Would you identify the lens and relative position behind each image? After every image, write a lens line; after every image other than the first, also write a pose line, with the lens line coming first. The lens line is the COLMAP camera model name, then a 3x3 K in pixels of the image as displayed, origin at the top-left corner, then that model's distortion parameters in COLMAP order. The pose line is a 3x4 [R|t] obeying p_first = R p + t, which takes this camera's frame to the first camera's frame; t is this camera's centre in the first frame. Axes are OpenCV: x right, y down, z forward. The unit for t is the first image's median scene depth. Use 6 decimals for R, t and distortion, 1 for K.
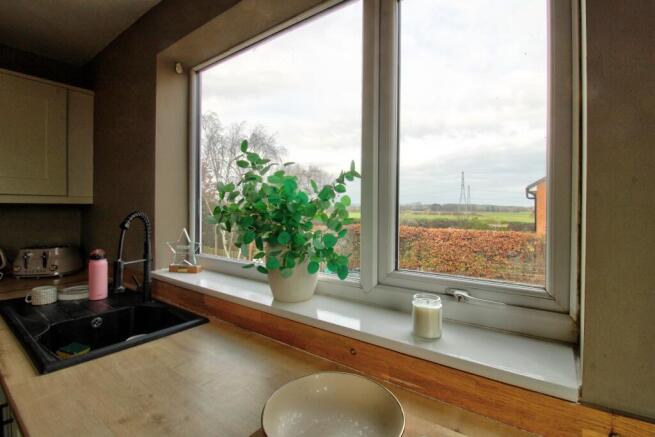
lens RADIAL K [[306.4, 0, 330.2], [0, 306.4, 212.6], [0, 0, 1]] dist [-0.004019, -0.010983]
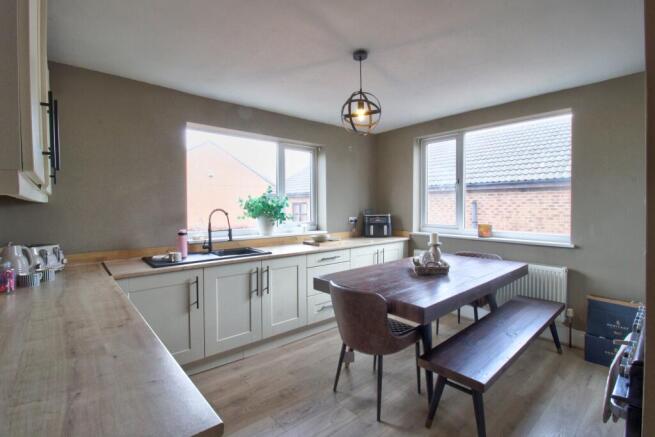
lens RADIAL K [[306.4, 0, 326.2], [0, 306.4, 212.5], [0, 0, 1]] dist [-0.004019, -0.010983]
pose [[0.228744, -0.030189, 0.973019, -2.345540], [0.010495, 0.999537, 0.028544, -0.024952], [-0.973430, 0.003682, 0.228955, -0.256772]]
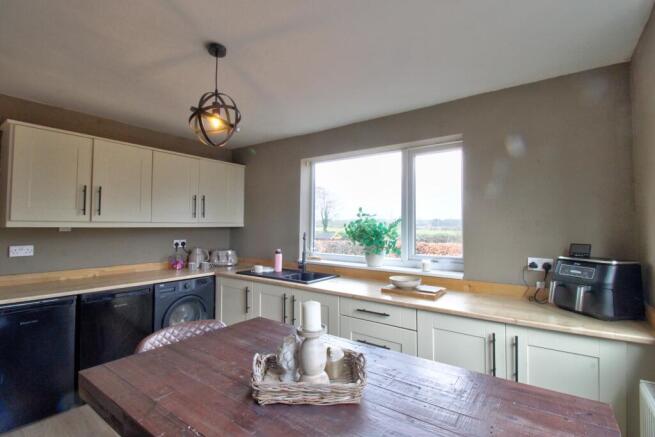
lens RADIAL K [[306.4, 0, 329.4], [0, 306.4, 211.4], [0, 0, 1]] dist [-0.004019, -0.010983]
pose [[0.999991, 0.000191, -0.004238, -0.385098], [-0.000418, 0.998558, -0.053673, -0.034032], [0.004221, 0.053675, 0.998550, -1.257477]]
